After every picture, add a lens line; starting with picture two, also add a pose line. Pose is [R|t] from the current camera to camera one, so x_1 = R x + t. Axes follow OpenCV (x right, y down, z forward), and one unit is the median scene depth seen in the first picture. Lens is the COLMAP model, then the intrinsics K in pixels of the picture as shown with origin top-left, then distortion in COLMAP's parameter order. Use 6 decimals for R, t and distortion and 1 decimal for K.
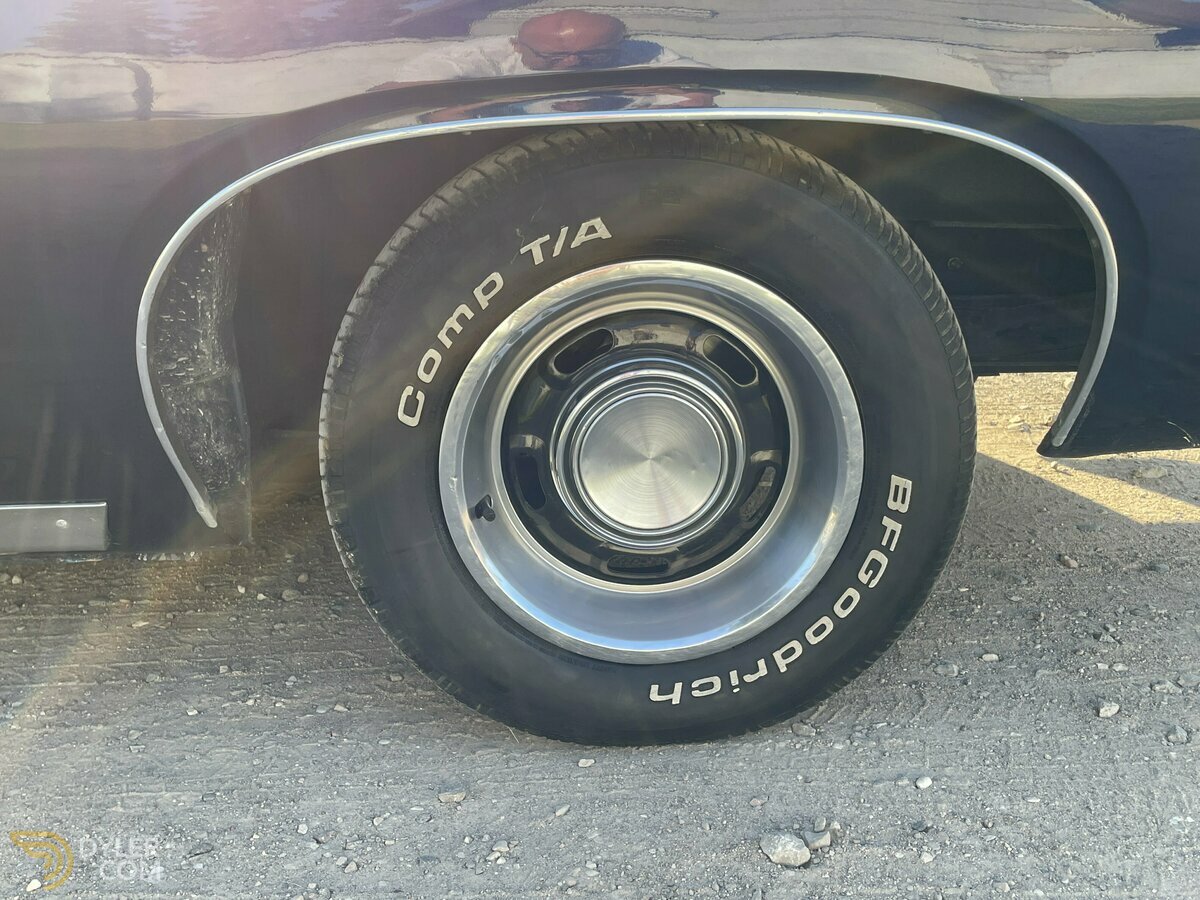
lens RADIAL K [[1154.5, 0, 600.2], [0, 1154.5, 450.4], [0, 0, 1]] dist [0.015343, 0.000000]
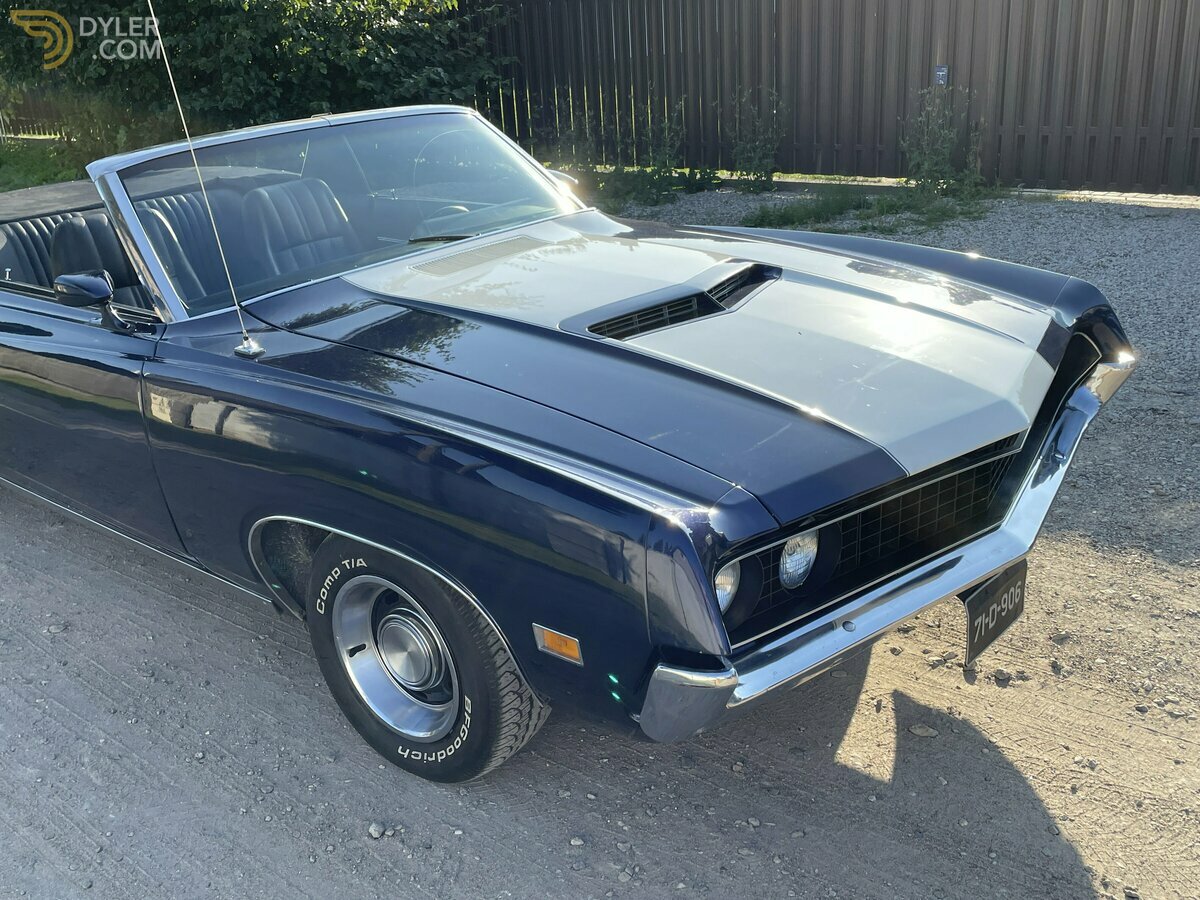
lens RADIAL K [[1154.5, 0, 601.0], [0, 1154.5, 452.7], [0, 0, 1]] dist [0.015343, 0.000000]
pose [[0.750594, 0.206254, -0.627749, 1.806684], [-0.149703, 0.978413, 0.142470, -0.816325], [0.643582, -0.012961, 0.765267, -0.530820]]
